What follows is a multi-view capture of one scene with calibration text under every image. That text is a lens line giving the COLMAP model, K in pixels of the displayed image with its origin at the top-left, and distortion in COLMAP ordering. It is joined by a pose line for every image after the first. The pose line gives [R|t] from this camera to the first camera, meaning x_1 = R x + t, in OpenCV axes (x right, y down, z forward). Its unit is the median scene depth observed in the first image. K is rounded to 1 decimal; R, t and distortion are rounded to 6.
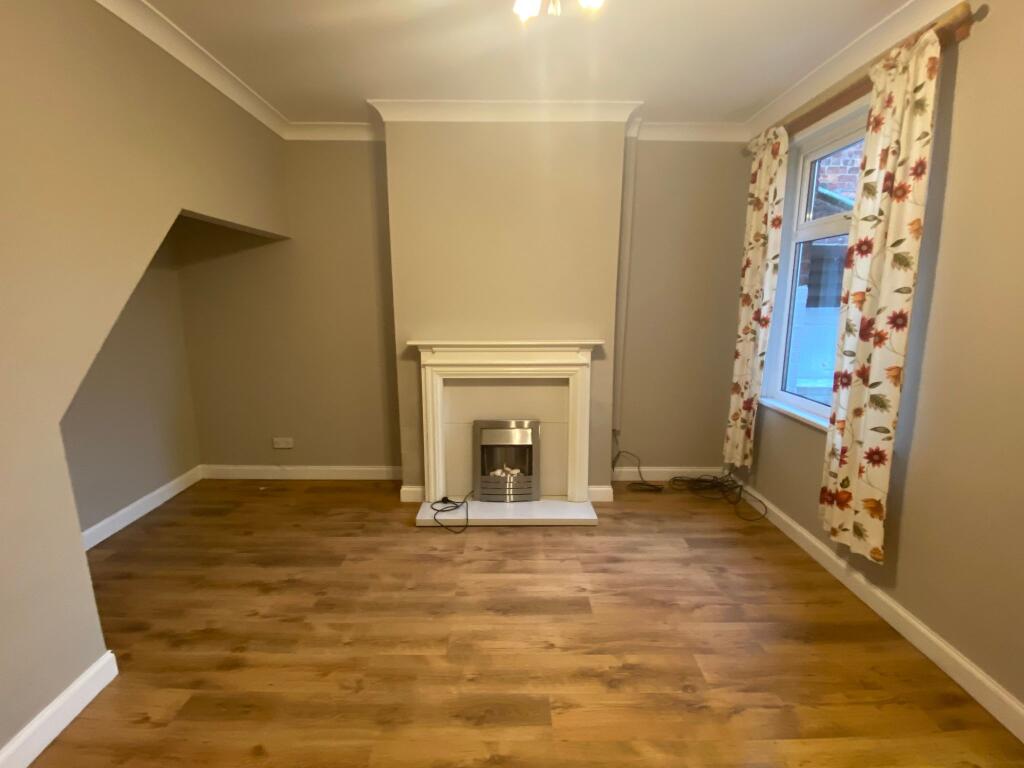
lens RADIAL K [[450.9, 0, 511.8], [0, 450.9, 381.0], [0, 0, 1]] dist [0.022794, -0.023984]
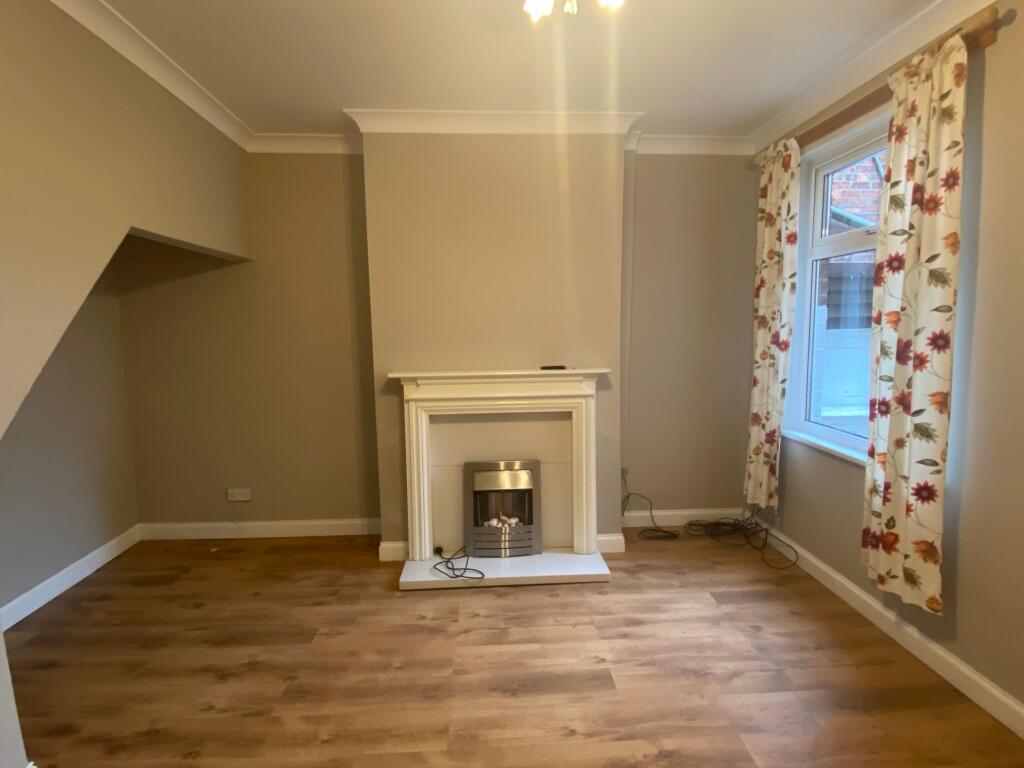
lens RADIAL K [[499.5, 0, 512.3], [0, 499.5, 380.8], [0, 0, 1]] dist [0.021293, -0.023589]
pose [[0.998767, -0.018470, 0.046080, -0.044769], [0.021592, 0.997438, -0.068200, -0.003229], [-0.044703, 0.069111, 0.996607, 0.027698]]
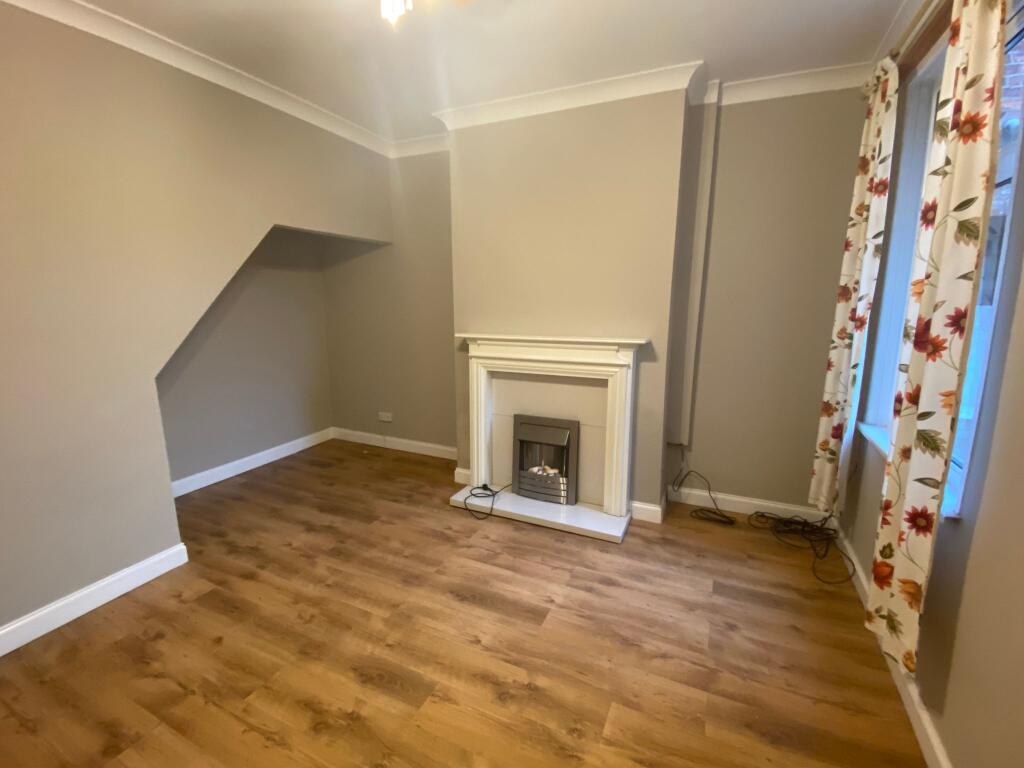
lens RADIAL K [[450.9, 0, 511.8], [0, 450.9, 381.0], [0, 0, 1]] dist [0.022794, -0.023984]
pose [[0.904496, 0.076970, -0.419479, 0.434515], [-0.075227, 0.996951, 0.020724, -0.009106], [0.419795, 0.012812, 0.907529, 0.101820]]
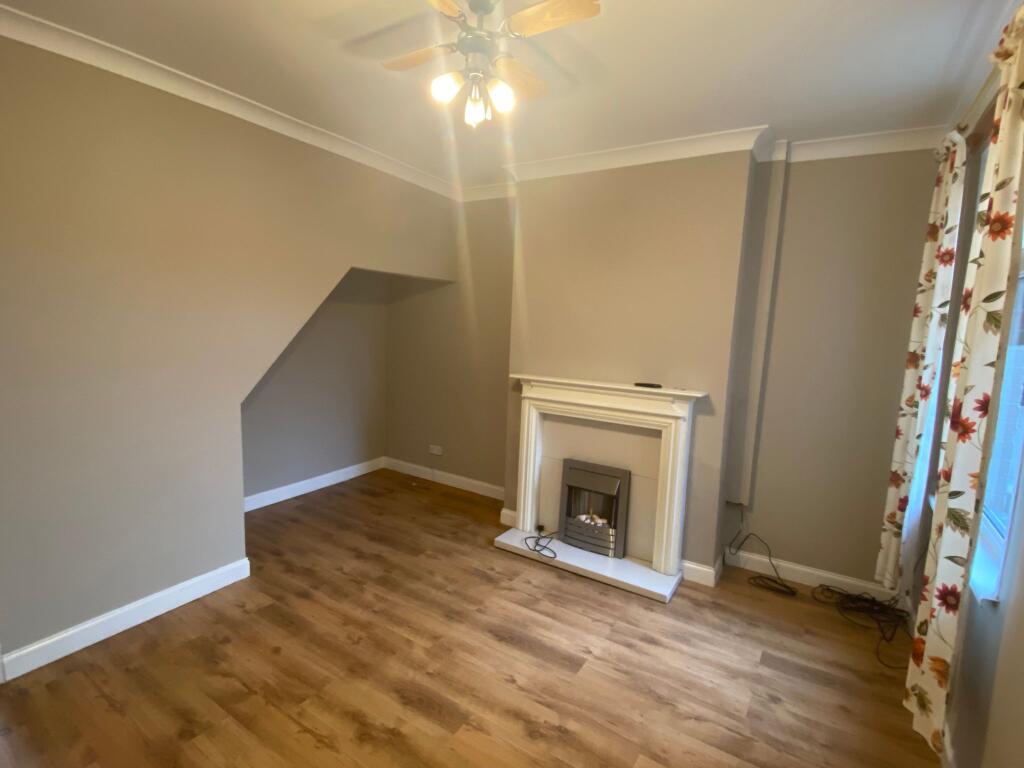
lens RADIAL K [[499.5, 0, 512.3], [0, 499.5, 380.8], [0, 0, 1]] dist [0.021293, -0.023589]
pose [[0.843016, 0.096837, -0.529100, 0.510333], [-0.135217, 0.990225, -0.034209, -0.038548], [0.520615, 0.100383, 0.847870, -0.022713]]
